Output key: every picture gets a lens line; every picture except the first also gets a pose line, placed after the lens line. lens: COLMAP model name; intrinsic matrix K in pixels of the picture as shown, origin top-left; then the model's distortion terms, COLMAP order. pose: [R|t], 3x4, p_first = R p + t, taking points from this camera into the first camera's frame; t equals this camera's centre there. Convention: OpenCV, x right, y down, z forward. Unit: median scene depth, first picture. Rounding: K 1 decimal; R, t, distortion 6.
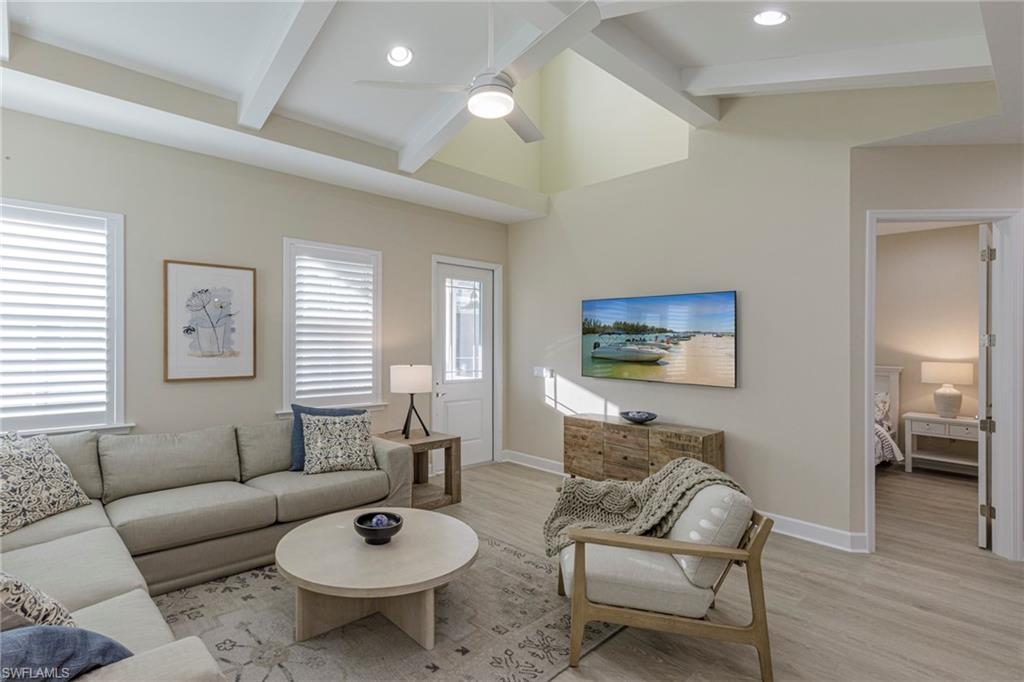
lens RADIAL K [[493.8, 0, 507.7], [0, 493.8, 345.8], [0, 0, 1]] dist [0.032263, -0.000416]
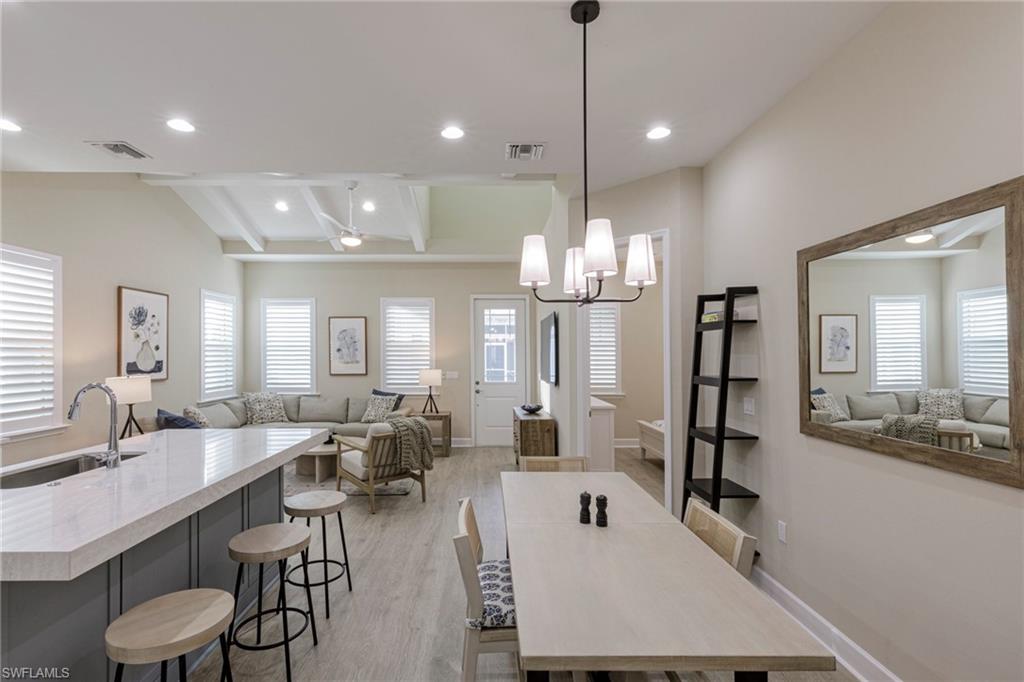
lens RADIAL K [[514.8, 0, 481.7], [0, 514.8, 357.6], [0, 0, 1]] dist [-0.001721, 0.000054]
pose [[0.725040, -0.008985, -0.688648, 1.257950], [0.005684, 0.999959, -0.007063, 0.017875], [0.688683, 0.001206, 0.725061, -0.120070]]
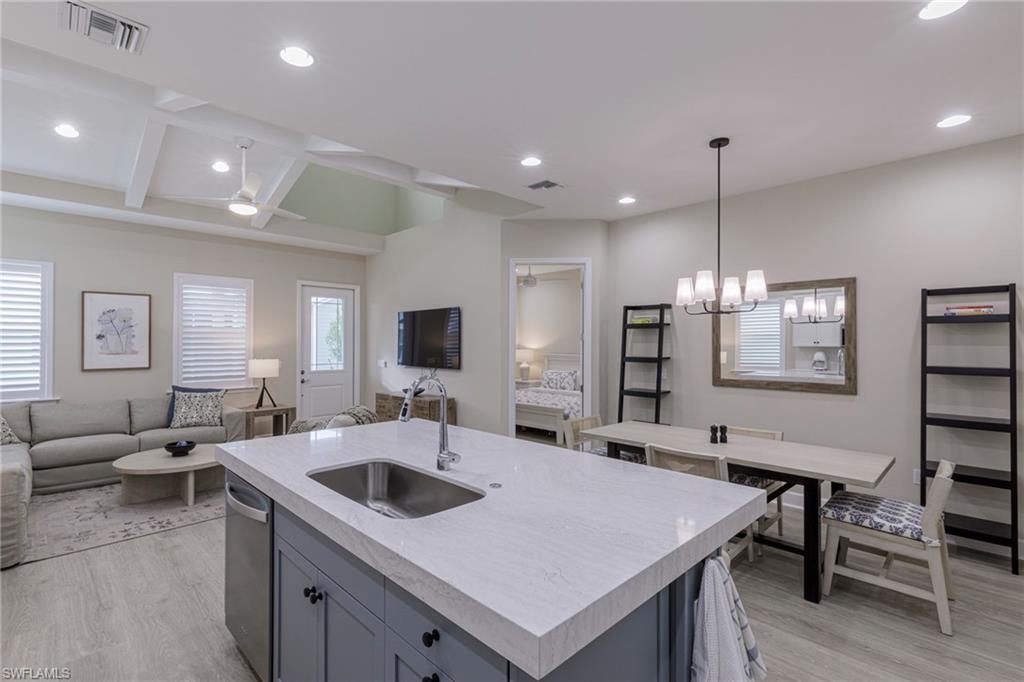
lens RADIAL K [[467.6, 0, 519.9], [0, 467.6, 340.5], [0, 0, 1]] dist [0.007608, 0.002237]
pose [[0.999458, -0.012255, 0.030543, 0.600239], [0.012566, 0.999871, -0.010015, 0.010161], [-0.030416, 0.010393, 0.999483, -0.470668]]
